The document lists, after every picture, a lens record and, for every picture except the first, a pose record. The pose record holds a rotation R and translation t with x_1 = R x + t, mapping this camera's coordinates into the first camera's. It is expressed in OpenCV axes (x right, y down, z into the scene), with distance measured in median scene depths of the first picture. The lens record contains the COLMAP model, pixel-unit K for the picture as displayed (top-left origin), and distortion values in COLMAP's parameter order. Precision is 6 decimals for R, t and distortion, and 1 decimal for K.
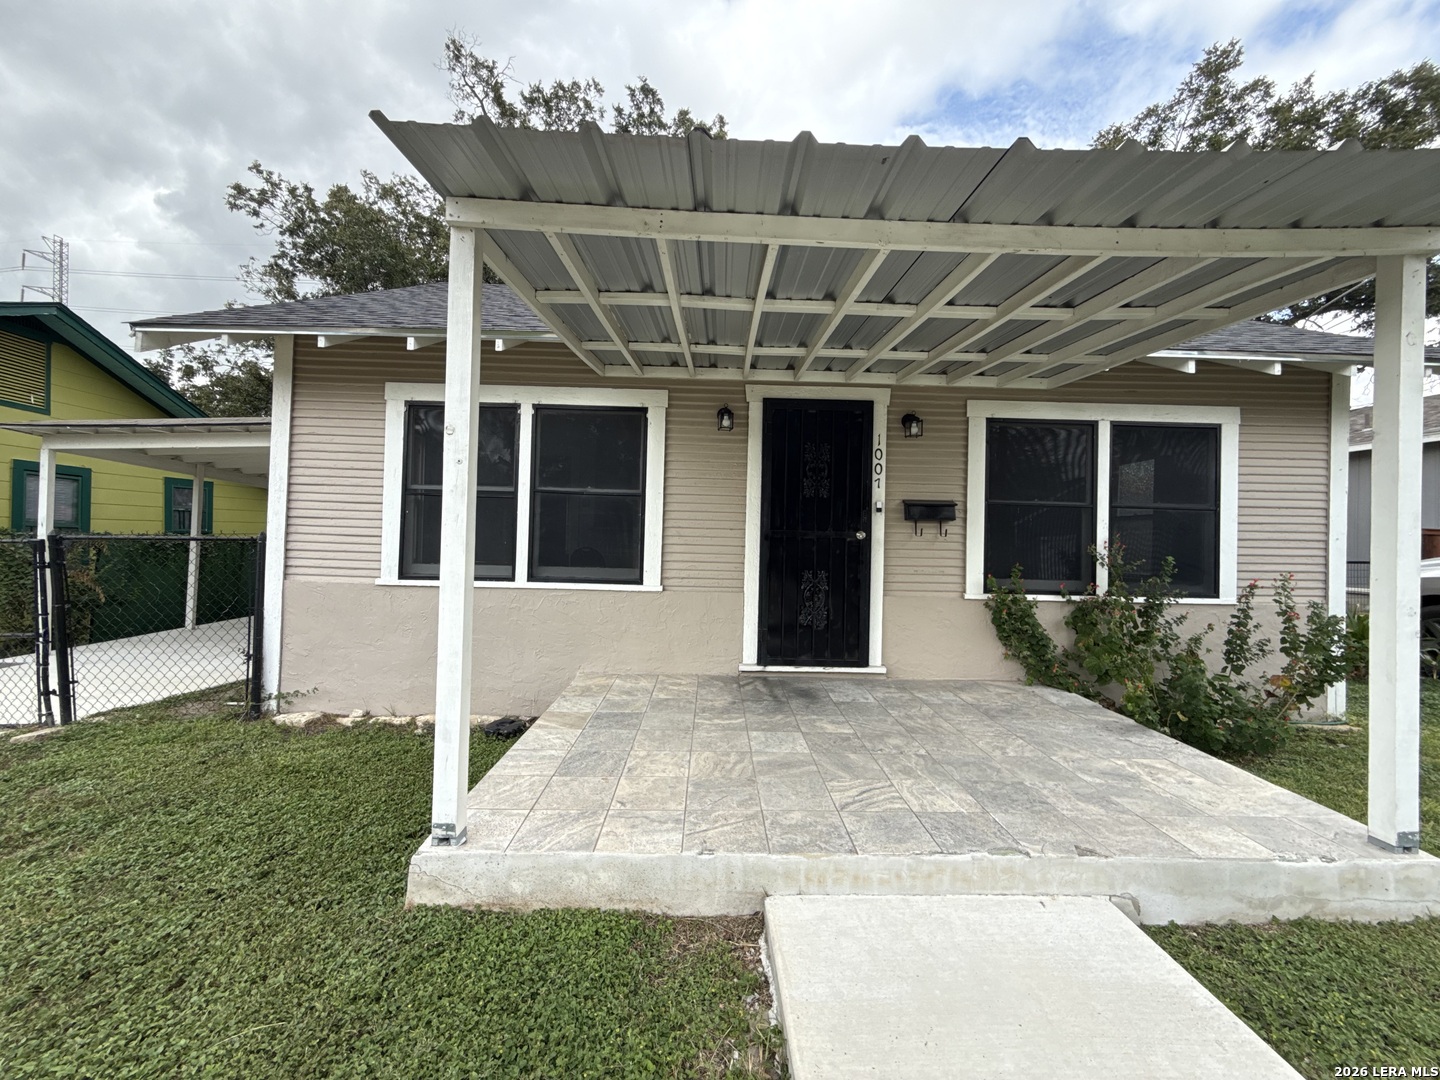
lens RADIAL K [[572.8, 0, 714.4], [0, 572.8, 536.6], [0, 0, 1]] dist [-0.001918, -0.000169]
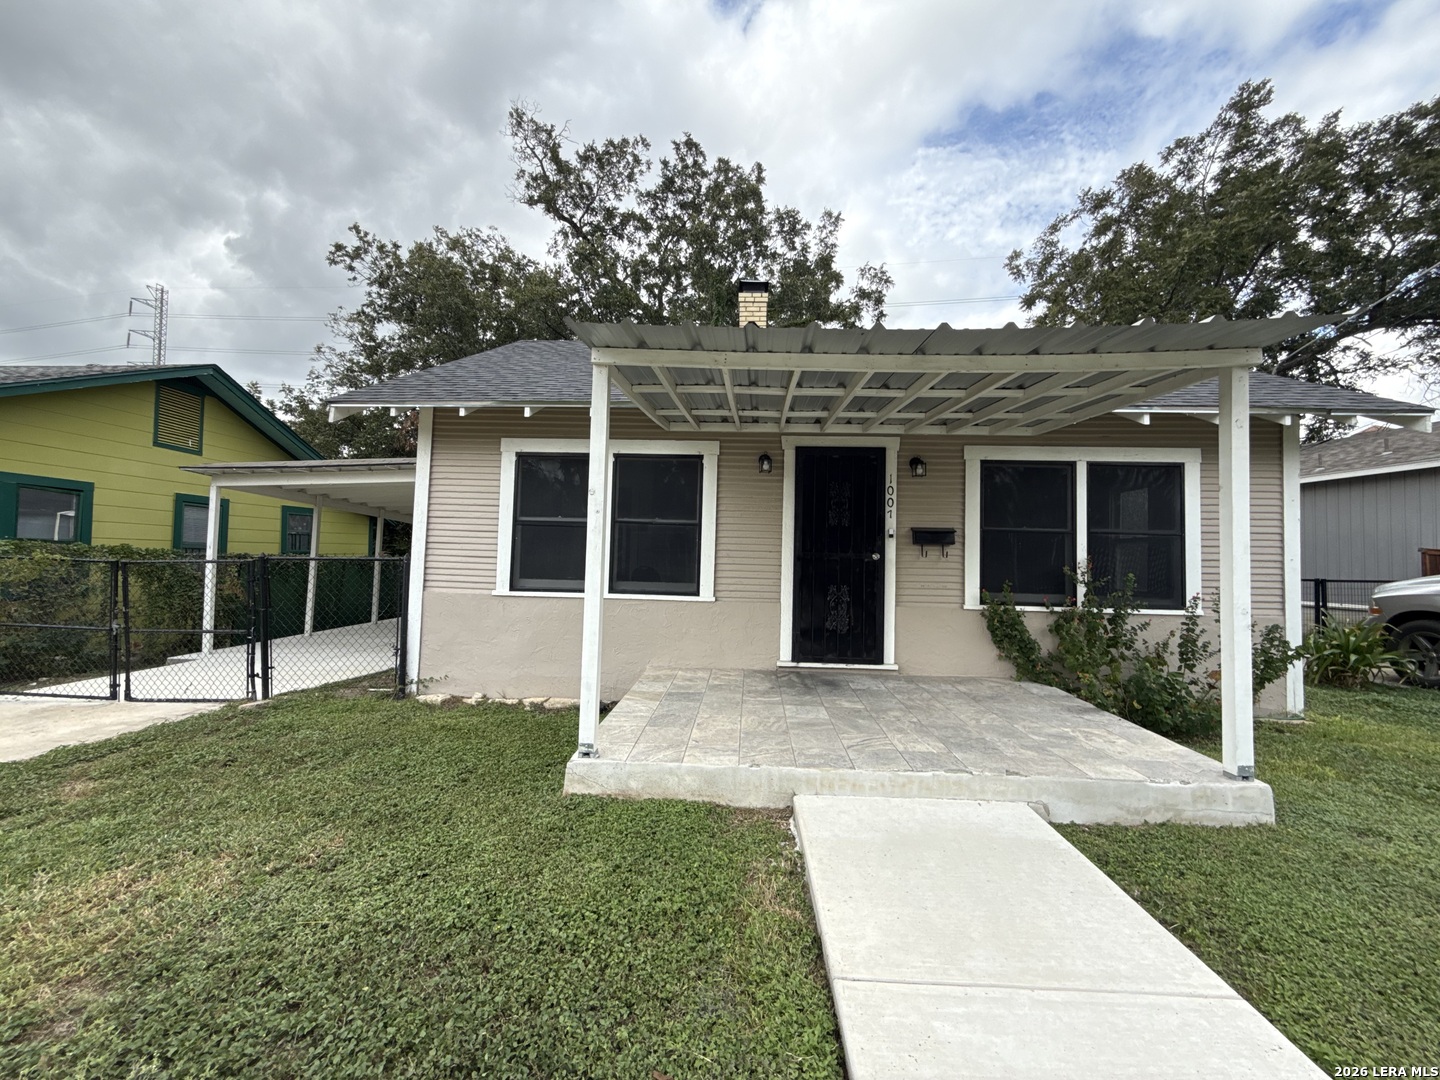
lens RADIAL K [[572.8, 0, 714.4], [0, 572.8, 536.6], [0, 0, 1]] dist [-0.001918, -0.000169]
pose [[0.997769, -0.002305, -0.066715, -0.008598], [0.000118, 0.999463, -0.032774, -0.005076], [0.066755, 0.032693, 0.997234, -0.254128]]
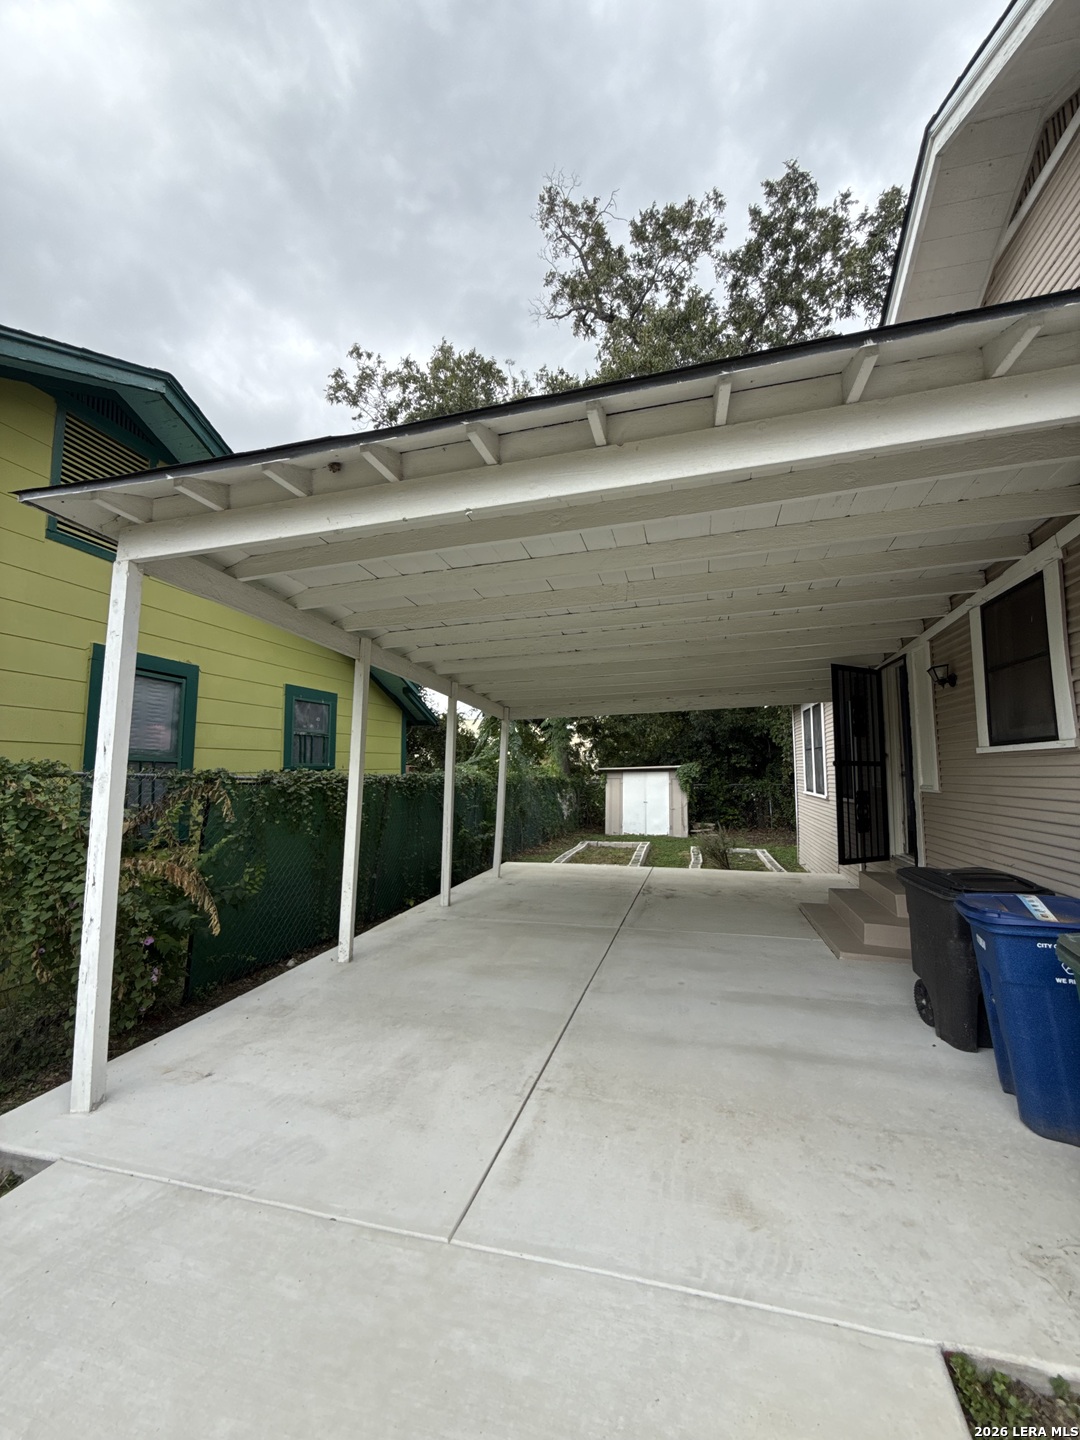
lens RADIAL K [[572.8, 0, 542.8], [0, 572.8, 716.2], [0, 0, 1]] dist [-0.001918, -0.000169]
pose [[0.961985, -0.041310, -0.269961, -1.237981], [0.017148, 0.995680, -0.091255, -0.006110], [0.272564, 0.083157, 0.958537, 1.117067]]
